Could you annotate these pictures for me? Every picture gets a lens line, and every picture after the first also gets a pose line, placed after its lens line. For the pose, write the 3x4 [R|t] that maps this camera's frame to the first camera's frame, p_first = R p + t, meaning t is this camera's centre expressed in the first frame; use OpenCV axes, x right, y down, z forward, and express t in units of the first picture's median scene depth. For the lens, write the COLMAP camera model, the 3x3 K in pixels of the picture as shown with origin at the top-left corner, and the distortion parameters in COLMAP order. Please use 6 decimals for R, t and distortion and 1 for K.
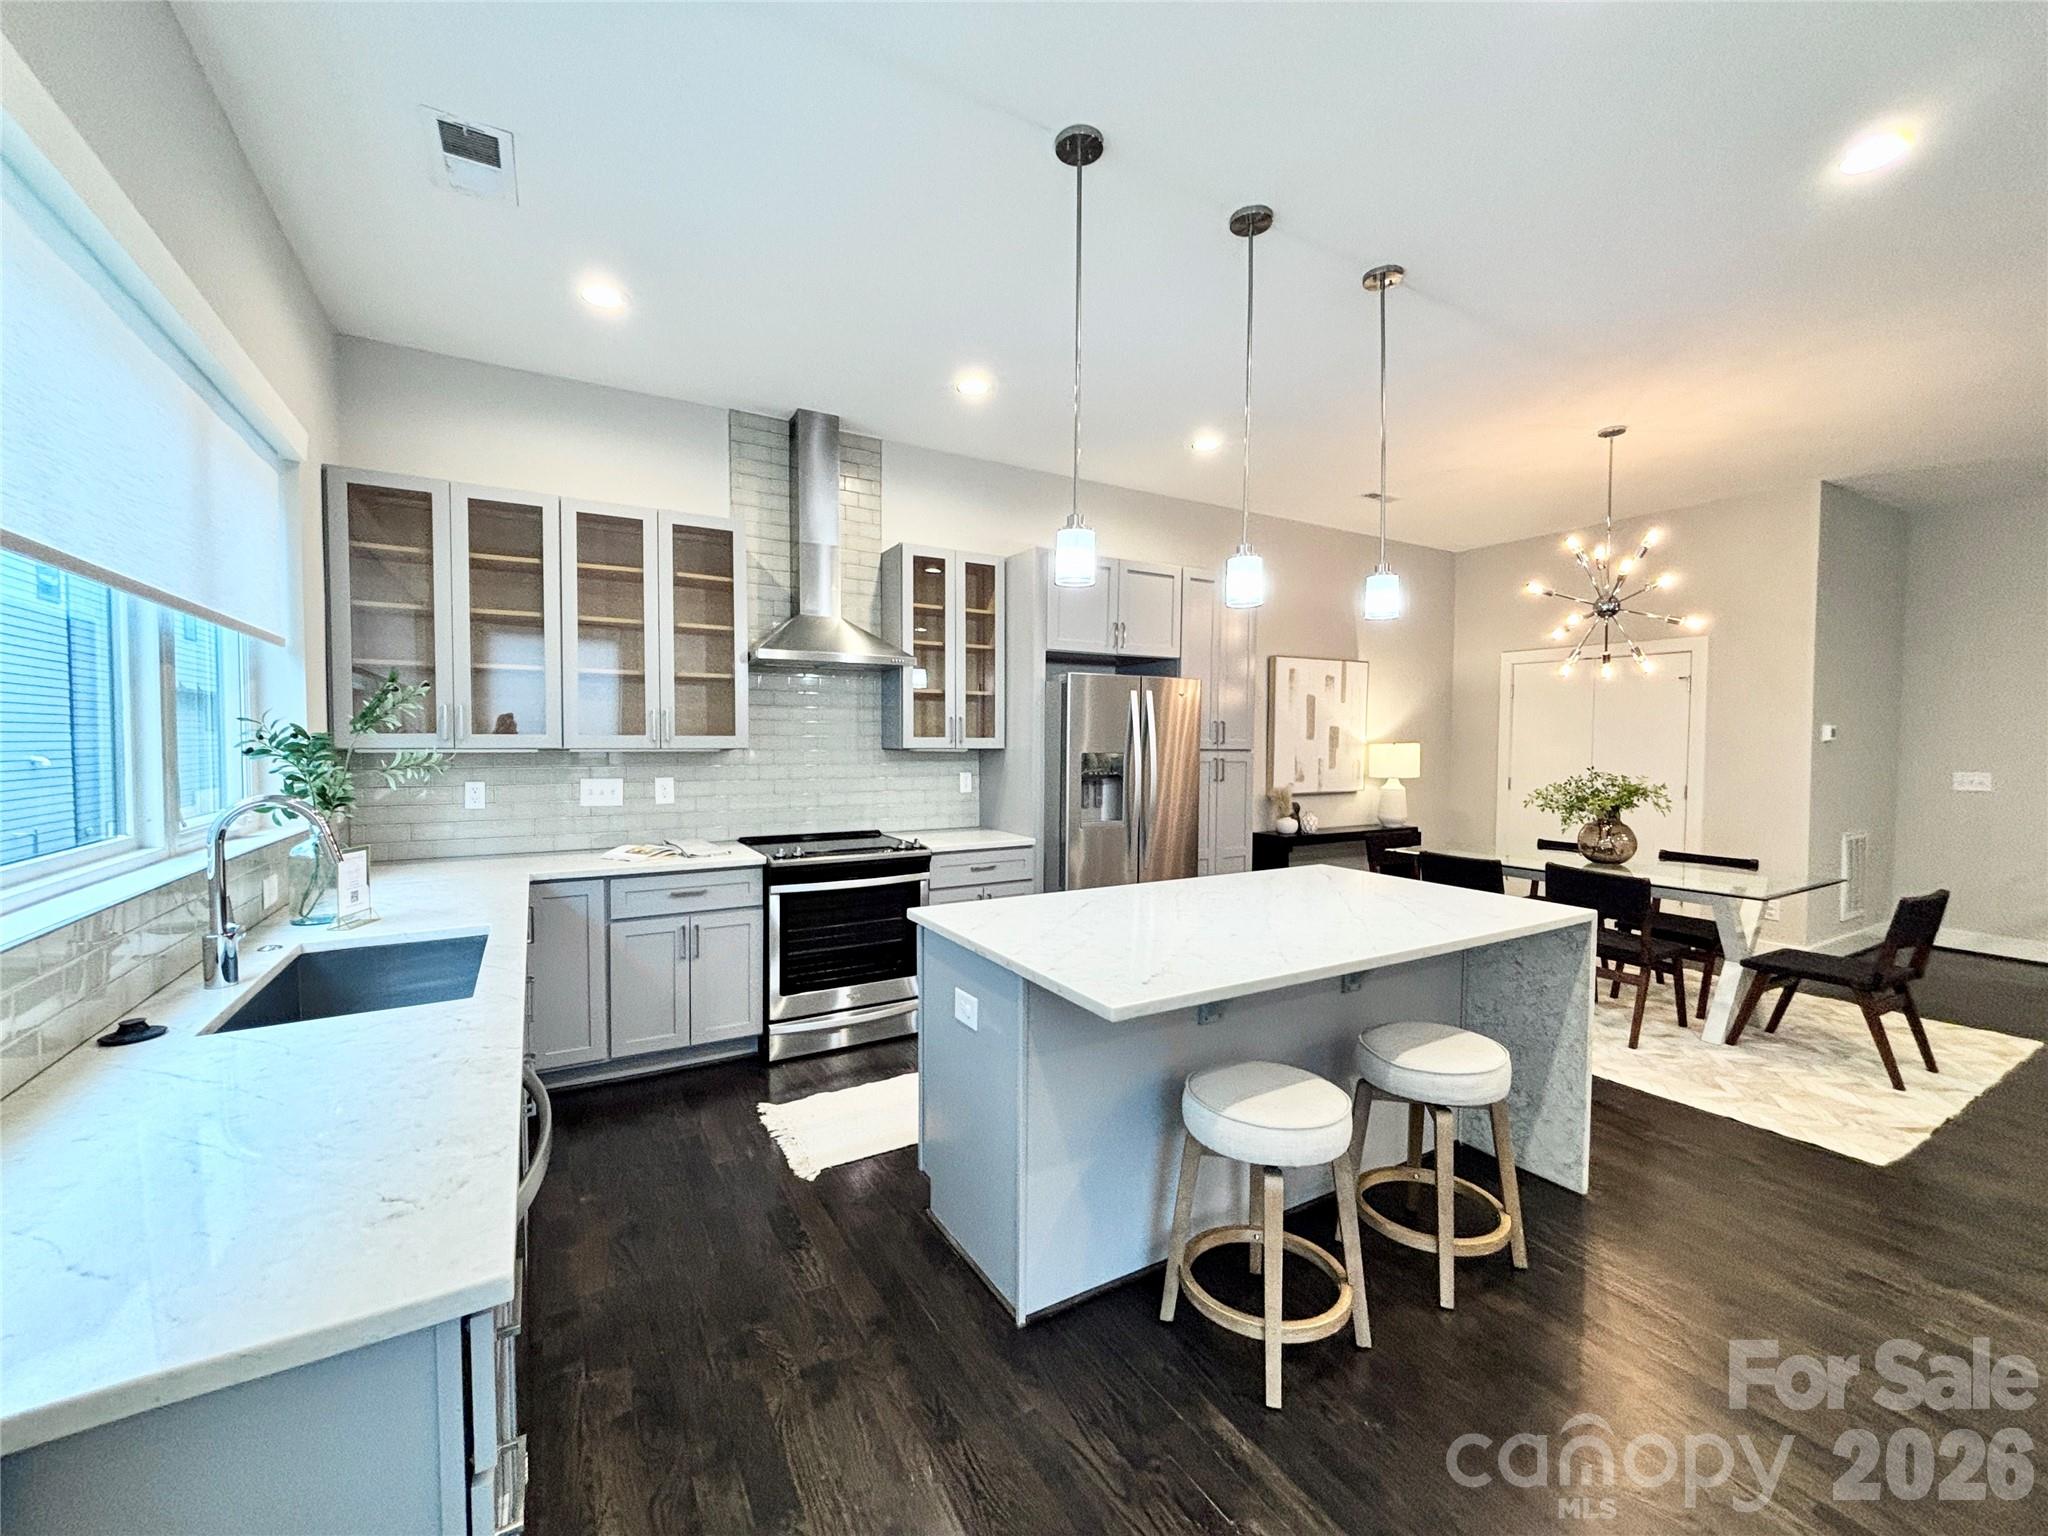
lens RADIAL K [[833.0, 0, 1024.0], [0, 833.0, 768.0], [0, 0, 1]] dist [-0.000704, -0.000121]
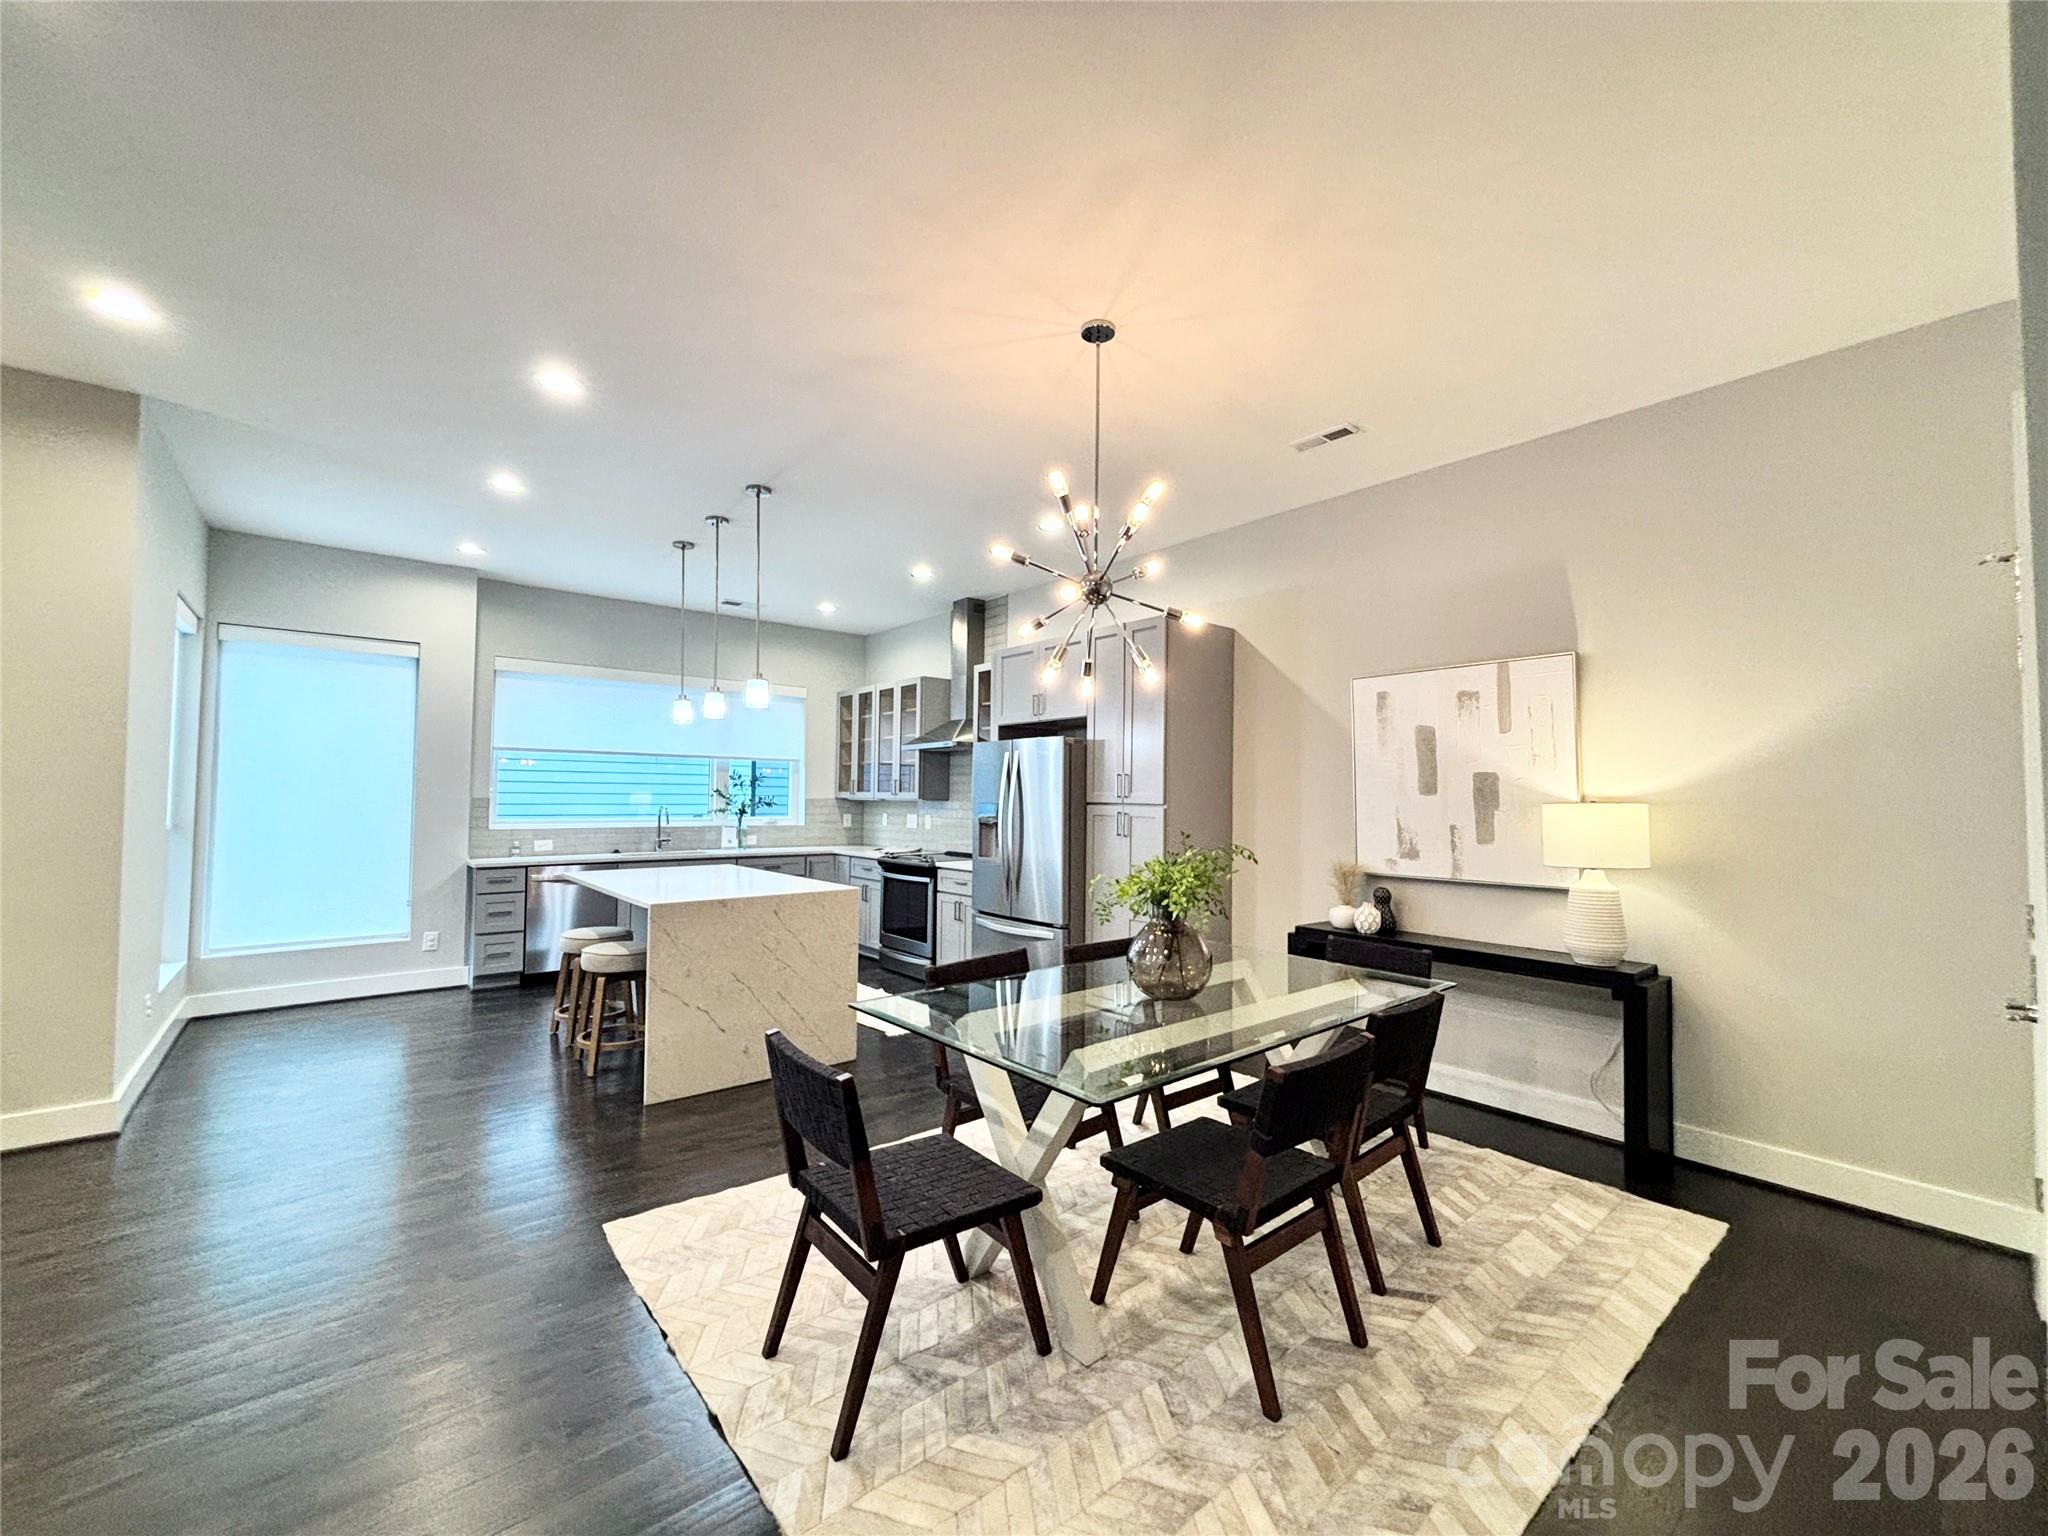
lens RADIAL K [[819.7, 0, 1013.8], [0, 819.7, 775.9], [0, 0, 1]] dist [-0.000650, -0.000094]
pose [[0.151407, -0.033825, -0.987893, 1.140749], [-0.050662, 0.997835, -0.041930, -0.007031], [0.987172, 0.056398, 0.149365, 0.724164]]
